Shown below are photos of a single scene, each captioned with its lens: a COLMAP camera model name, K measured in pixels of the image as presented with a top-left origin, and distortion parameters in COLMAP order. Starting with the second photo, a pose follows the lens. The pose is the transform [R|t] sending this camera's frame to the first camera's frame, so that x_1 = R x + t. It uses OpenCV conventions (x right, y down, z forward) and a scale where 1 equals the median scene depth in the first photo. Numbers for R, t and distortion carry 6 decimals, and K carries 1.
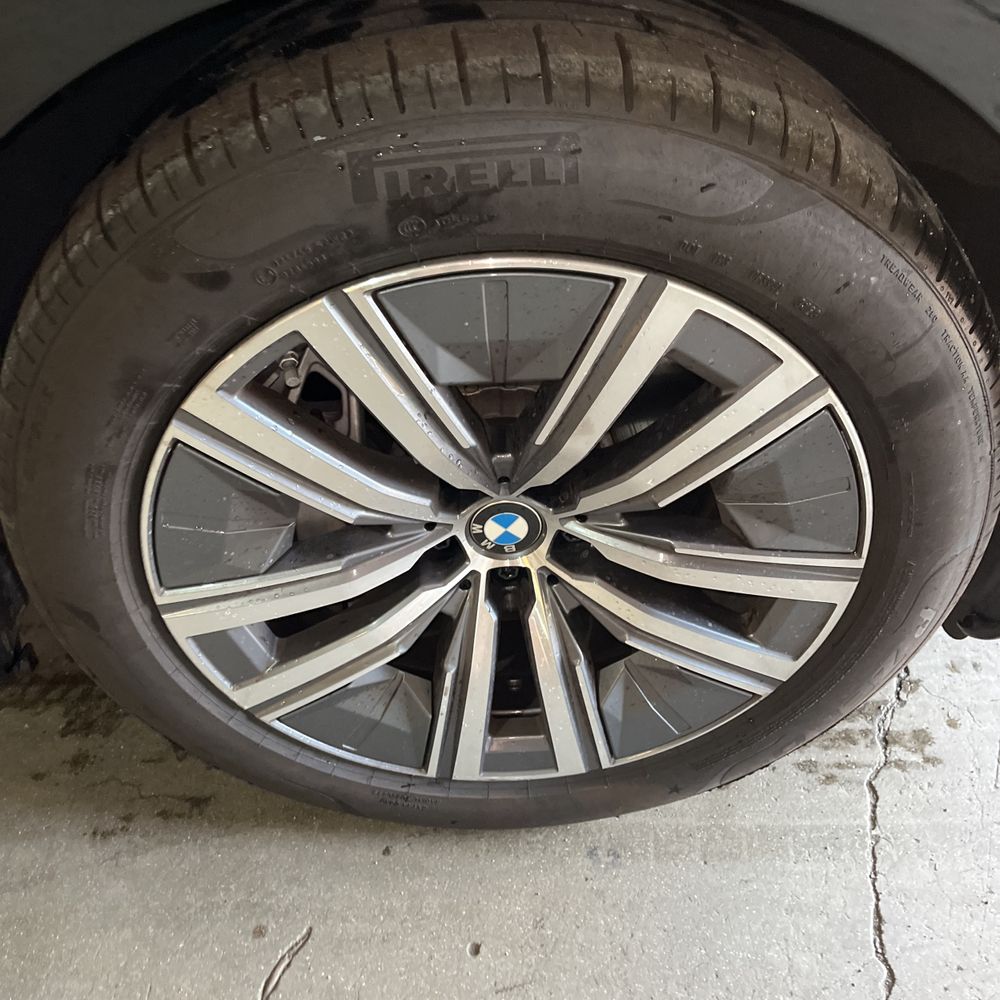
lens RADIAL K [[1016.3, 0, 507.8], [0, 1016.3, 497.4], [0, 0, 1]] dist [0.017634, 0.000000]
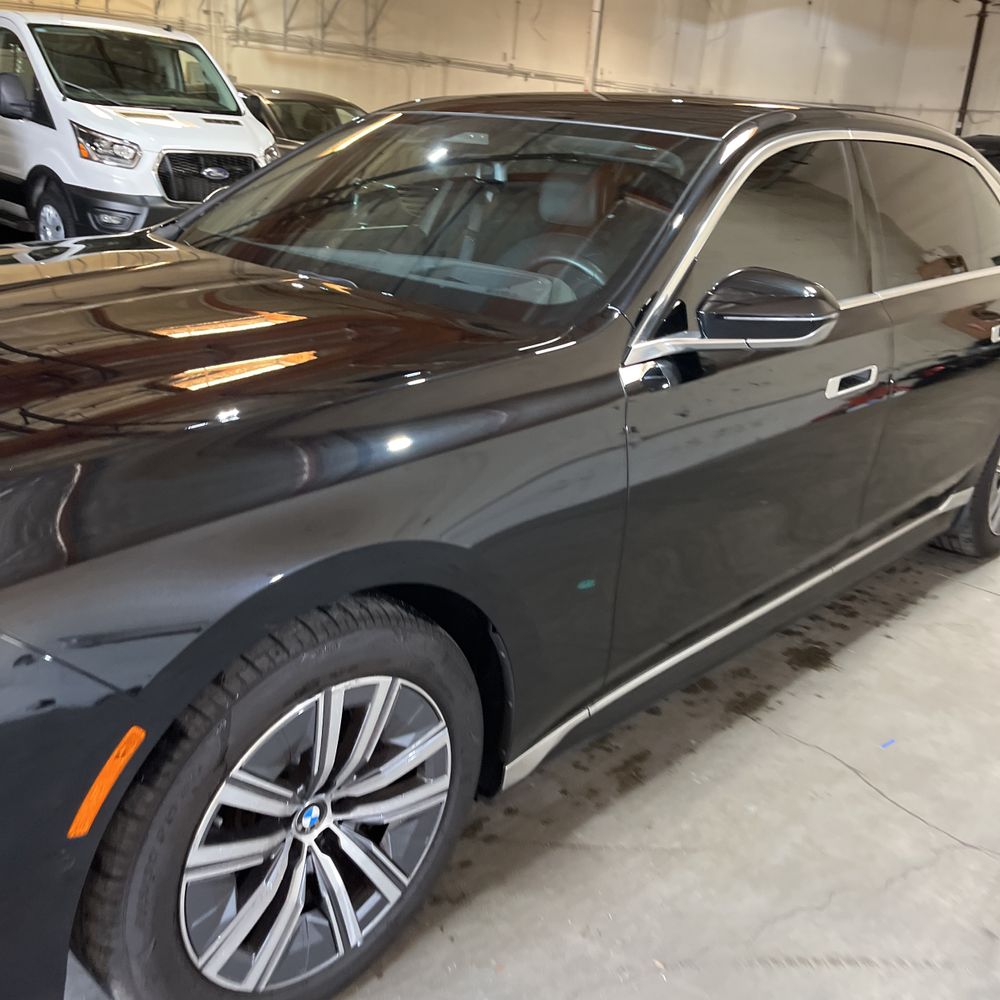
lens RADIAL K [[1016.3, 0, 506.3], [0, 1016.3, 498.7], [0, 0, 1]] dist [0.017634, 0.000000]
pose [[0.686599, -0.522012, 0.506048, -0.451790], [0.604978, 0.796242, 0.000534, -0.251906], [-0.403215, 0.305781, 0.862505, -1.185247]]
